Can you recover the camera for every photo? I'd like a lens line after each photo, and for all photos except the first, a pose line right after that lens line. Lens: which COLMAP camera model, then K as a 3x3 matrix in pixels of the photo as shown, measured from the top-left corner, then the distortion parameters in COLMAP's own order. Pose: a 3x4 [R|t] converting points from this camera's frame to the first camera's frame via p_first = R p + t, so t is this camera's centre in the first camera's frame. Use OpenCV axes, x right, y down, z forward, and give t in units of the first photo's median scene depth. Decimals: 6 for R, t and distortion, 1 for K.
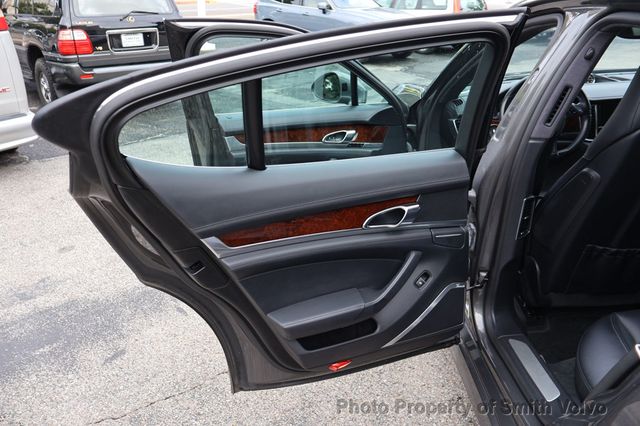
lens RADIAL K [[532.4, 0, 323.1], [0, 532.4, 215.2], [0, 0, 1]] dist [0.013233, -0.017747]
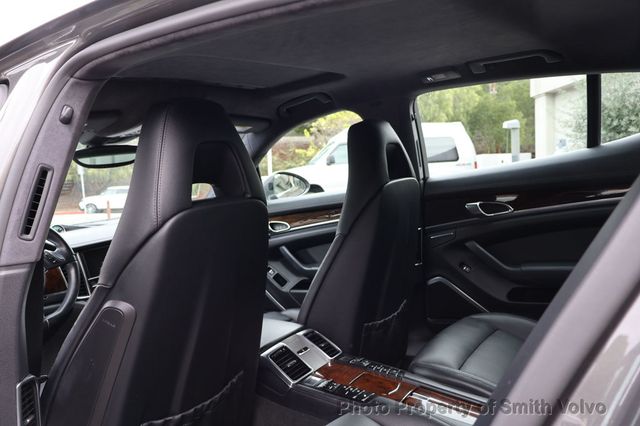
lens RADIAL K [[532.4, 0, 320.3], [0, 532.4, 210.4], [0, 0, 1]] dist [0.013233, -0.017747]
pose [[0.585984, -0.074542, 0.806887, 0.054376], [0.369948, 0.910538, -0.184550, 0.007891], [-0.720945, 0.406650, 0.561137, 0.161637]]
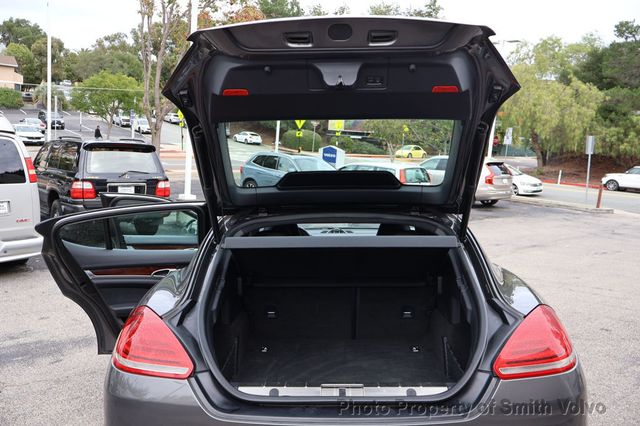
lens RADIAL K [[532.4, 0, 321.3], [0, 532.4, 218.9], [0, 0, 1]] dist [0.013233, -0.017747]
pose [[0.998119, 0.057632, -0.020894, 0.327682], [-0.061117, 0.962017, -0.266060, 0.139539], [0.004767, 0.266836, 0.963730, -0.553288]]
